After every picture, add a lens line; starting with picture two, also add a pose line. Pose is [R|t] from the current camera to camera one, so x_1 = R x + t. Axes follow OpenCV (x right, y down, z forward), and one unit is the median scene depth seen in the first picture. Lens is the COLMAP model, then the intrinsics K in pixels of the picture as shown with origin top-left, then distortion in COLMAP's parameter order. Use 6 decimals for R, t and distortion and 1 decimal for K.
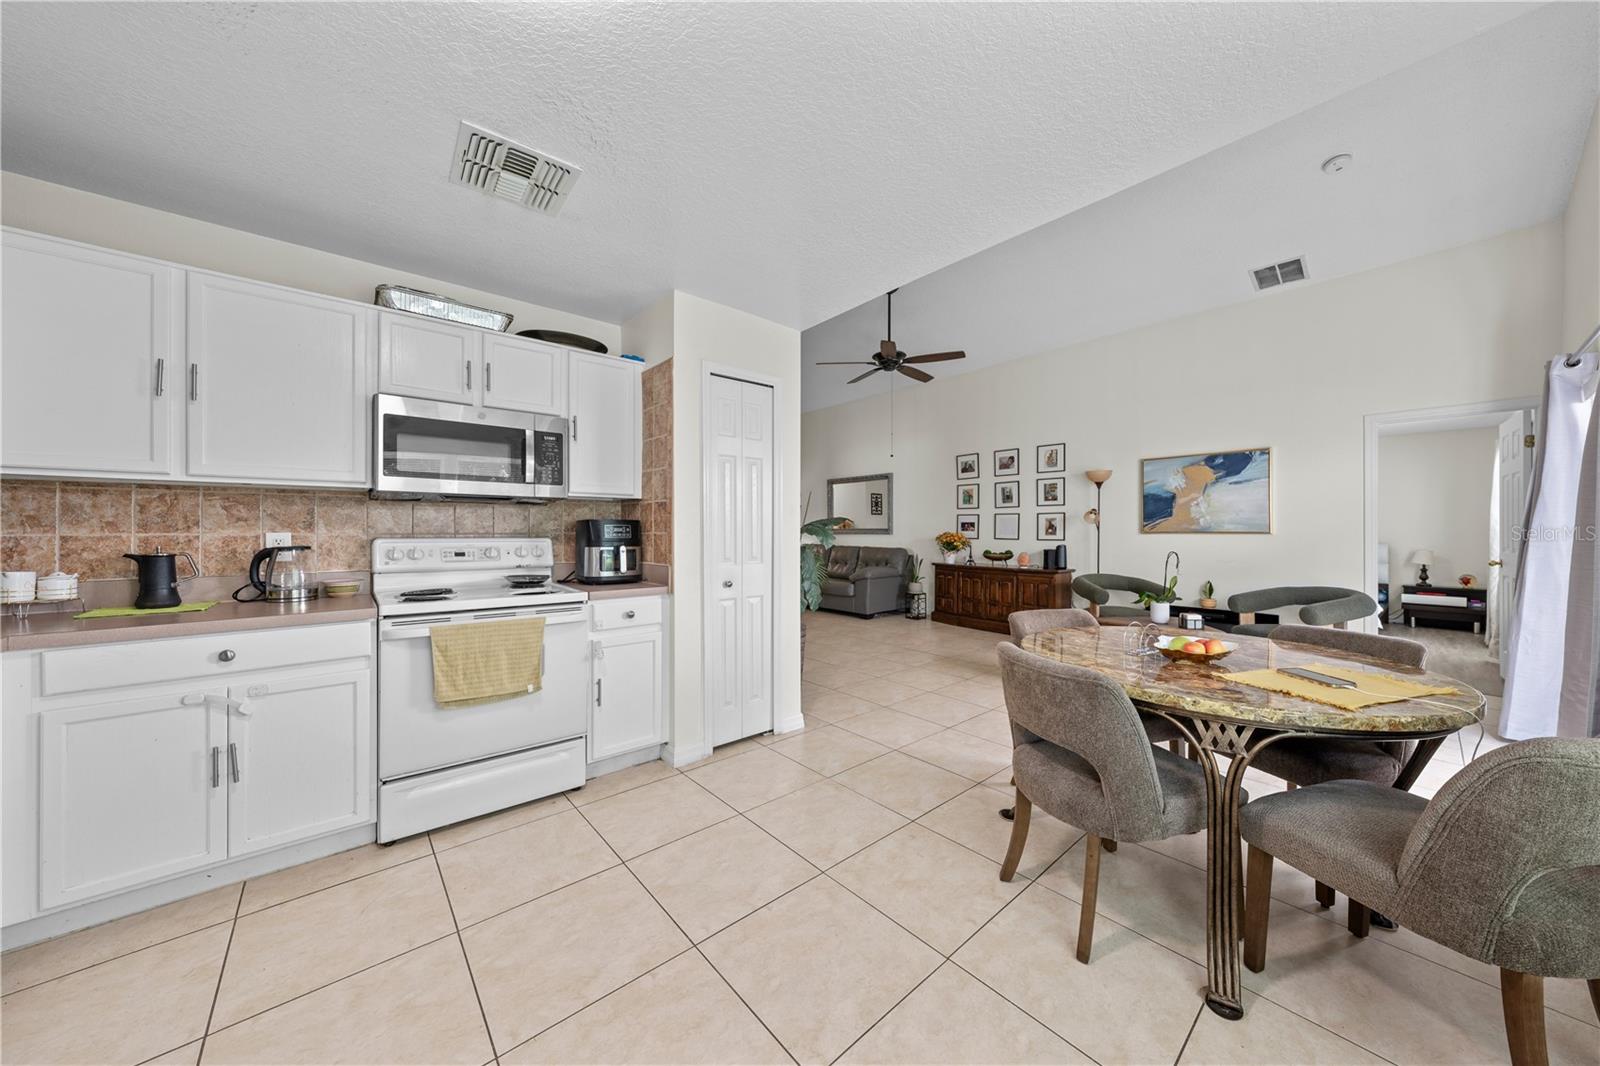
lens RADIAL K [[537.8, 0, 802.1], [0, 537.8, 529.6], [0, 0, 1]] dist [-0.002092, 0.000115]
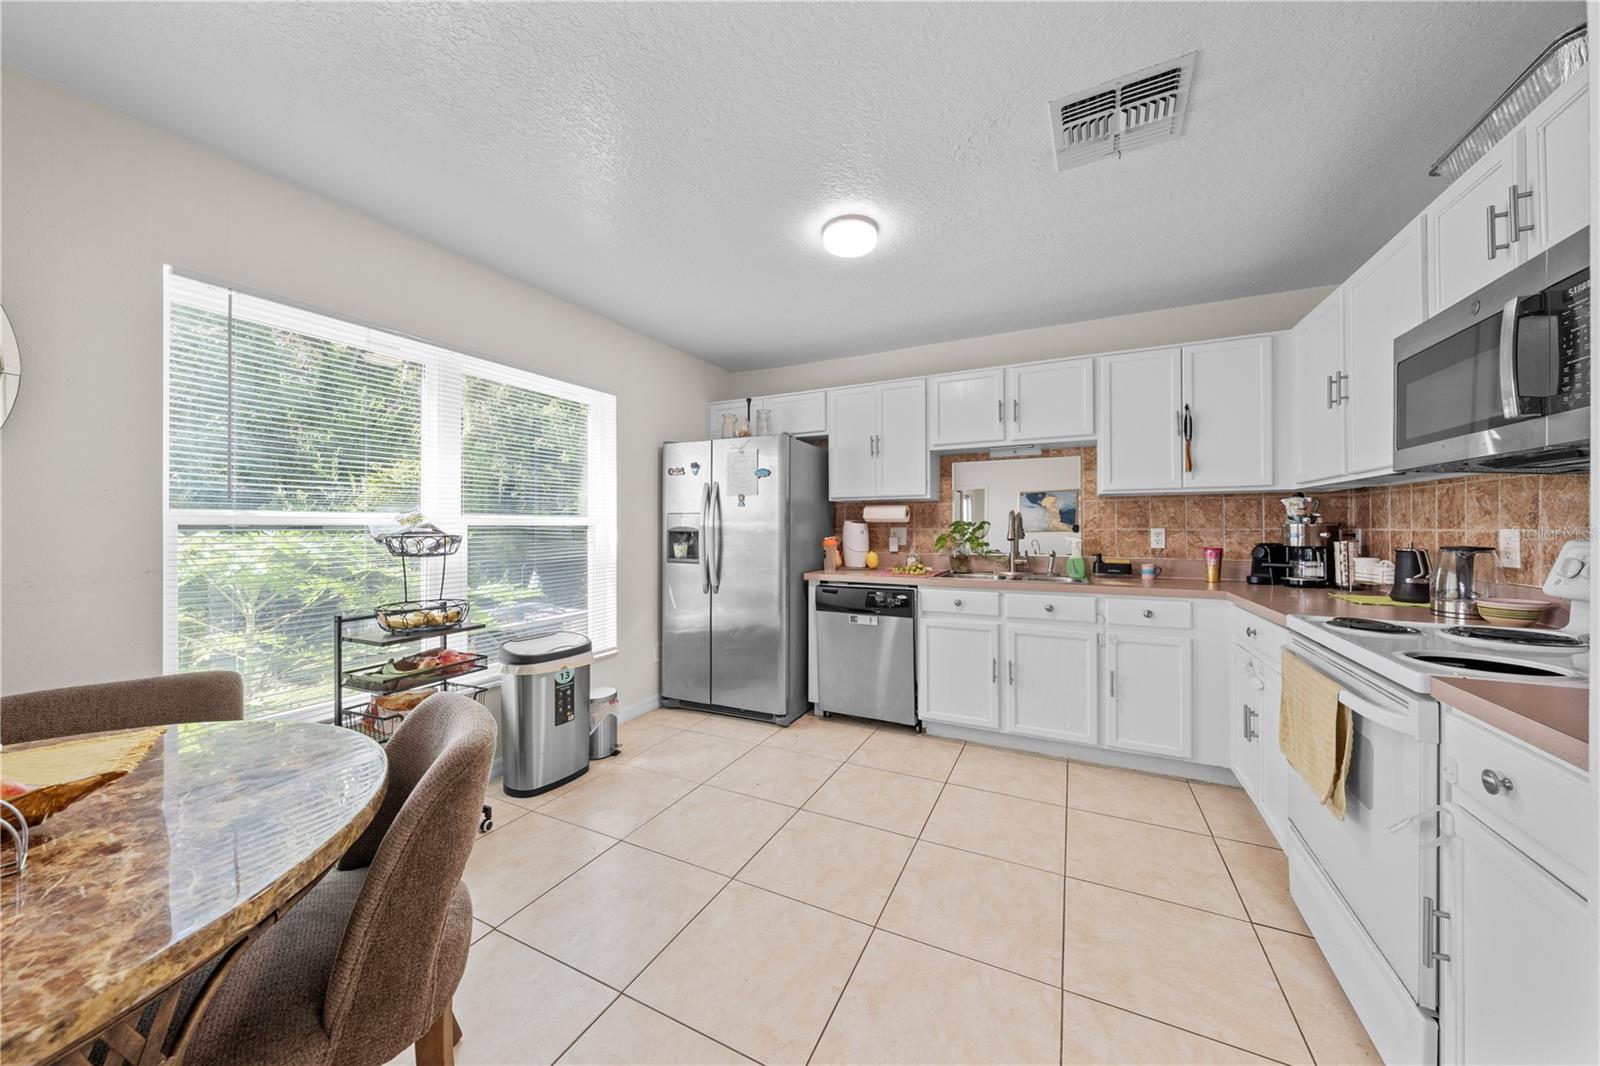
lens RADIAL K [[543.9, 0, 804.4], [0, 543.9, 522.5], [0, 0, 1]] dist [-0.001427, -0.000123]
pose [[-0.922039, -0.001287, -0.387094, 0.167796], [0.002464, 0.999955, -0.009196, 0.001036], [0.387088, -0.009433, -0.921994, 0.966615]]
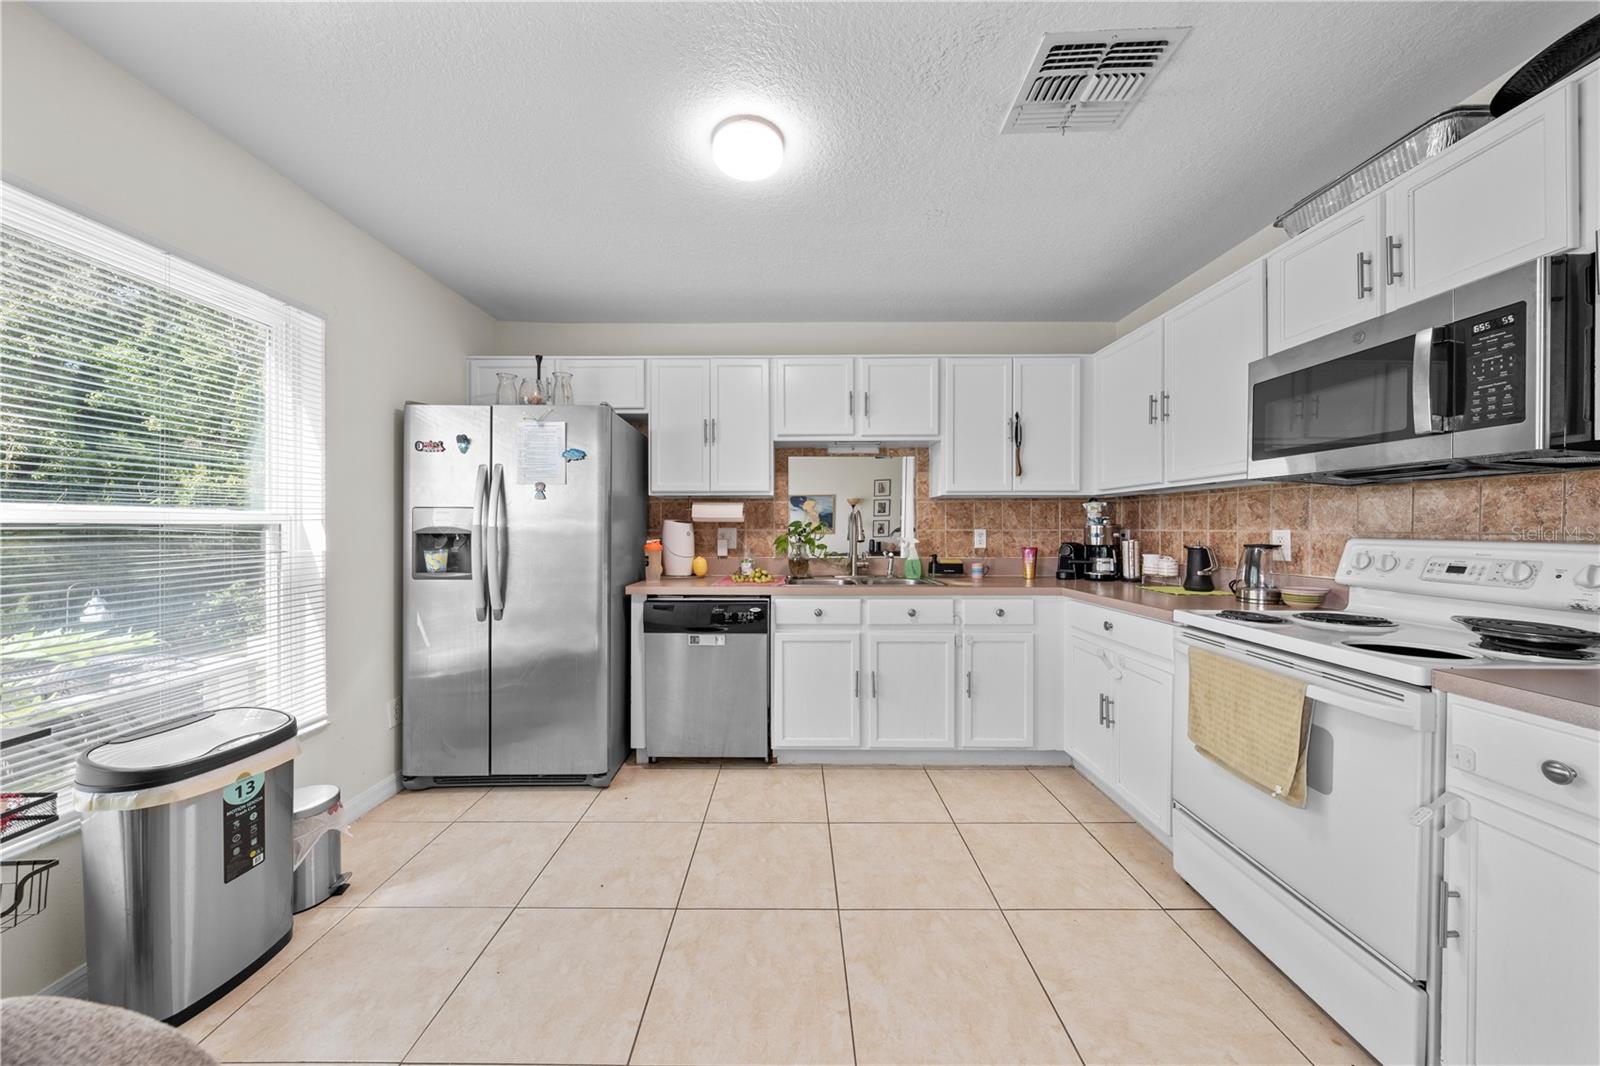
lens RADIAL K [[554.8, 0, 791.4], [0, 554.8, 528.3], [0, 0, 1]] dist [-0.000975, 0.000255]
pose [[-0.661067, 0.001582, -0.750325, 0.229371], [0.001284, 0.999999, 0.000977, 0.000718], [0.750326, -0.000318, -0.661068, 0.731947]]
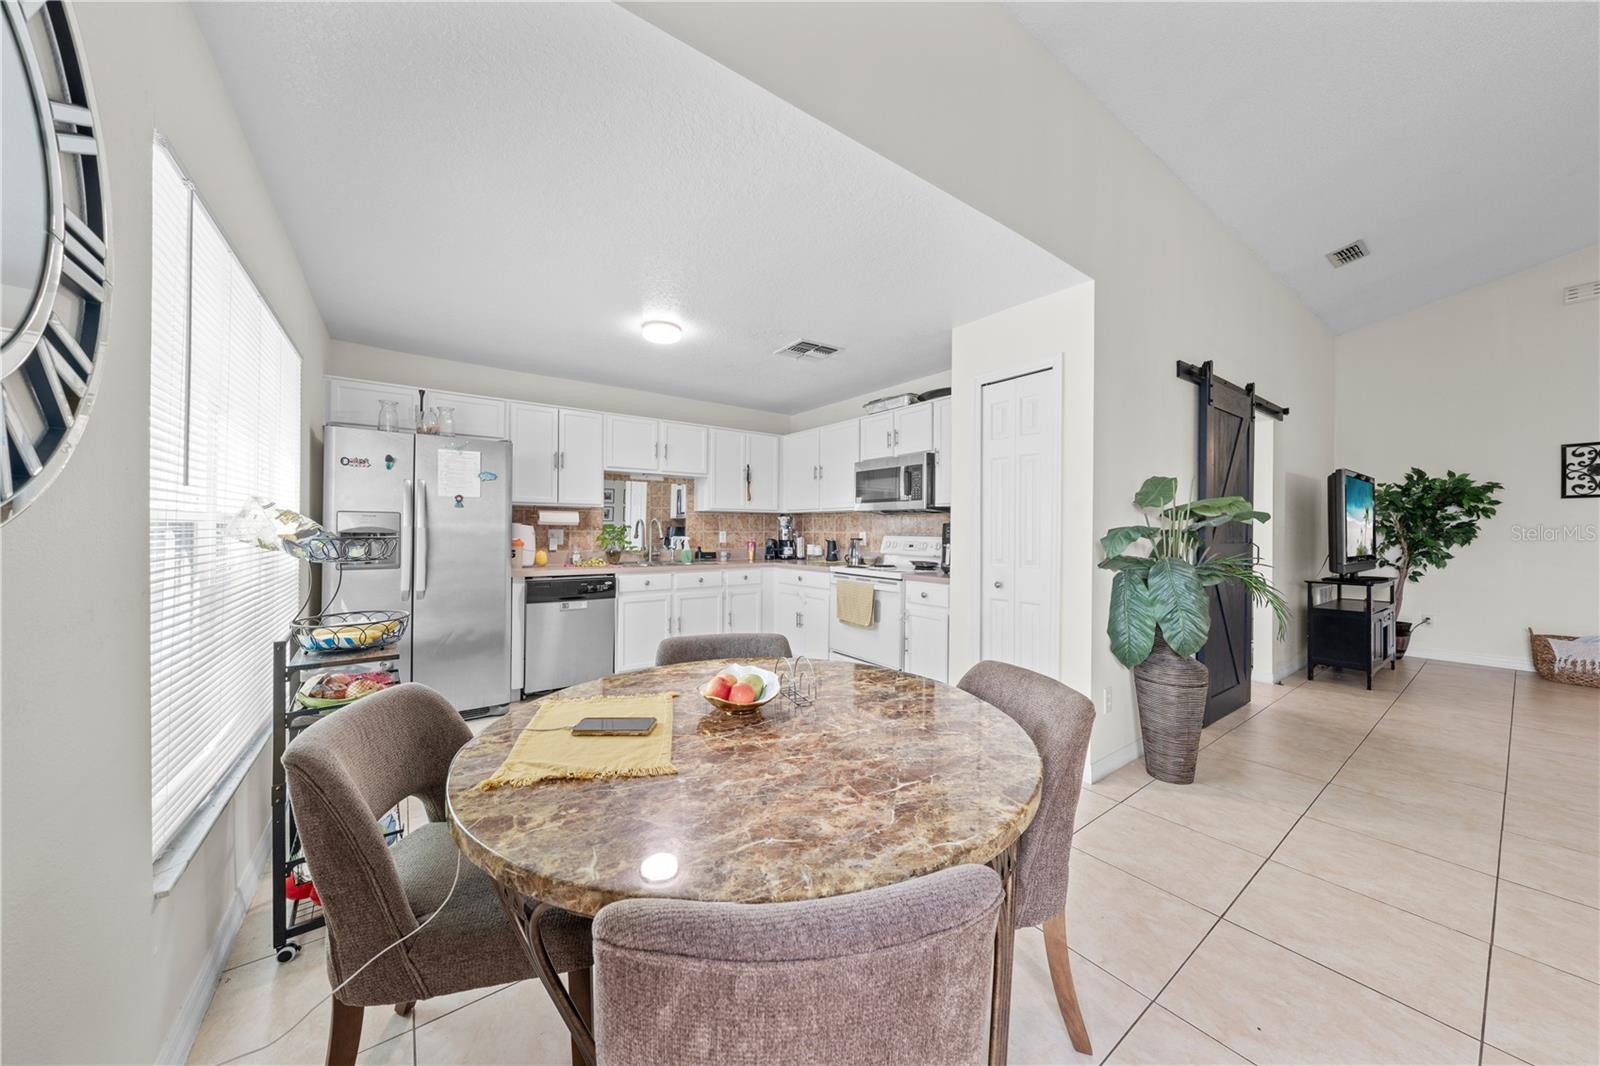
lens RADIAL K [[542.5, 0, 800.0], [0, 542.5, 533.0], [0, 0, 1]] dist [-0.001122, -0.000045]
pose [[-0.081258, 0.004034, -0.996685, 0.872604], [-0.004571, 0.999980, 0.004420, 0.001116], [0.996683, 0.004915, -0.081238, 0.679632]]
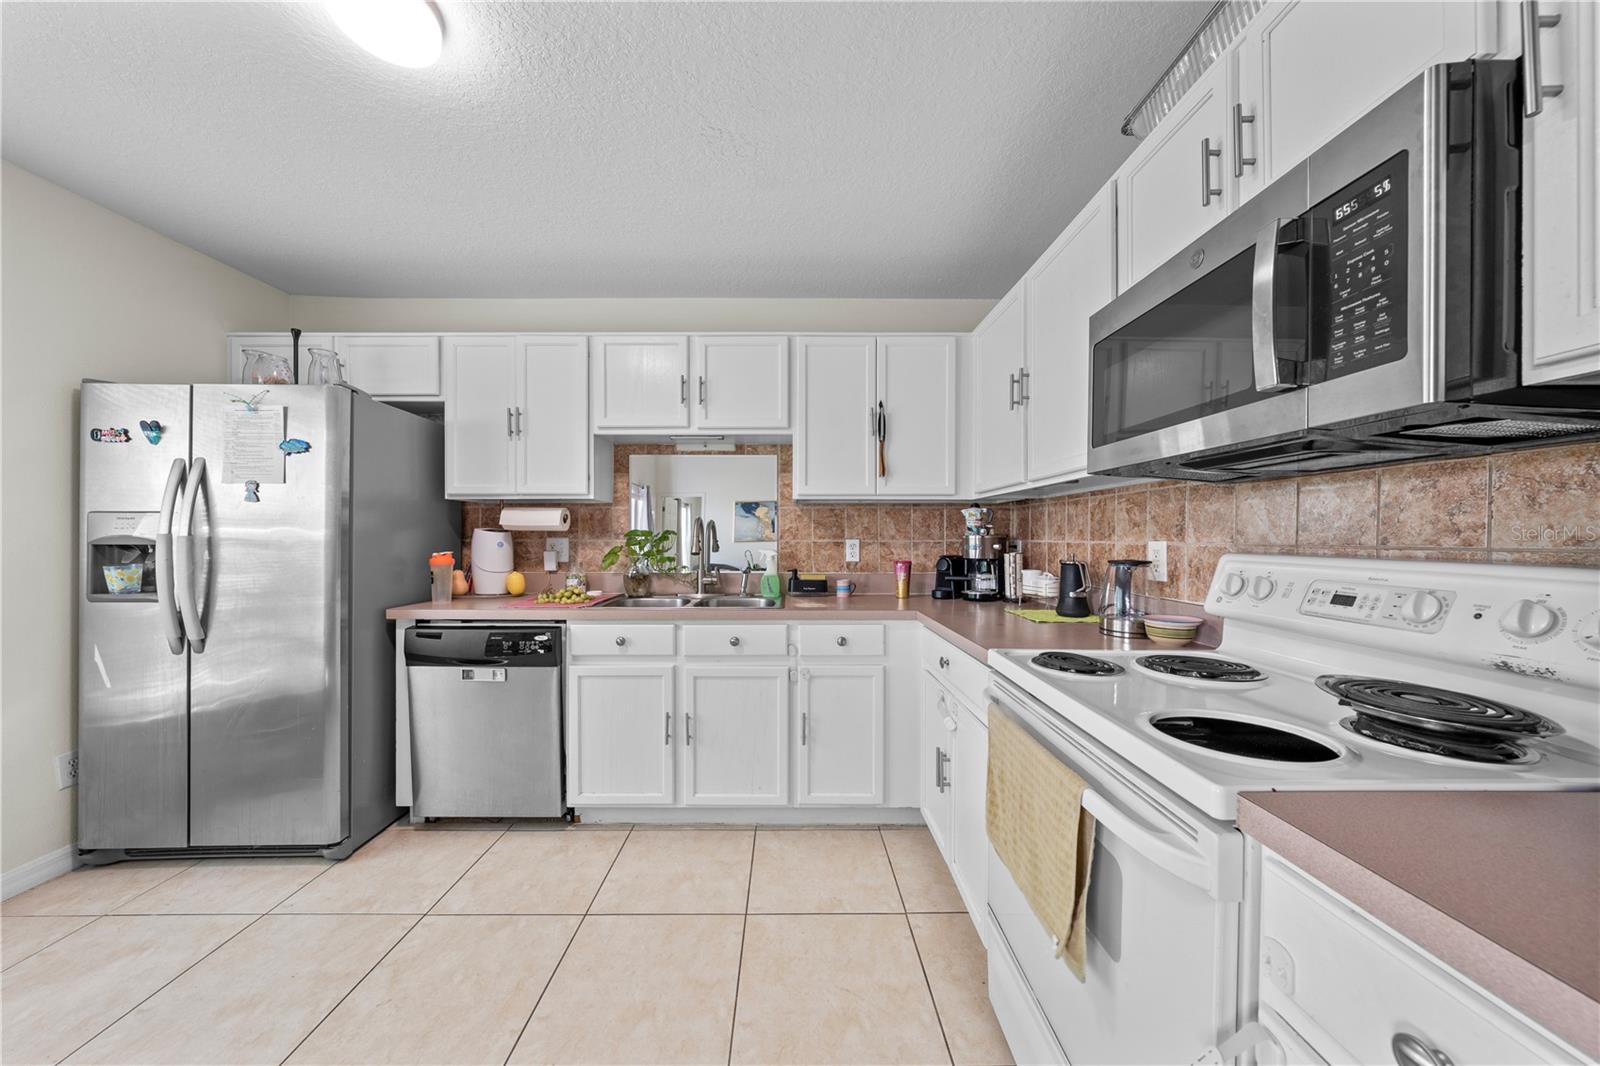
lens RADIAL K [[549.1, 0, 789.9], [0, 549.1, 537.8], [0, 0, 1]] dist [-0.000512, -0.000252]
pose [[-0.653648, 0.000765, -0.756798, -0.059411], [0.000108, 1.000000, 0.000917, 0.000201], [0.756798, 0.000517, -0.653648, 0.814073]]
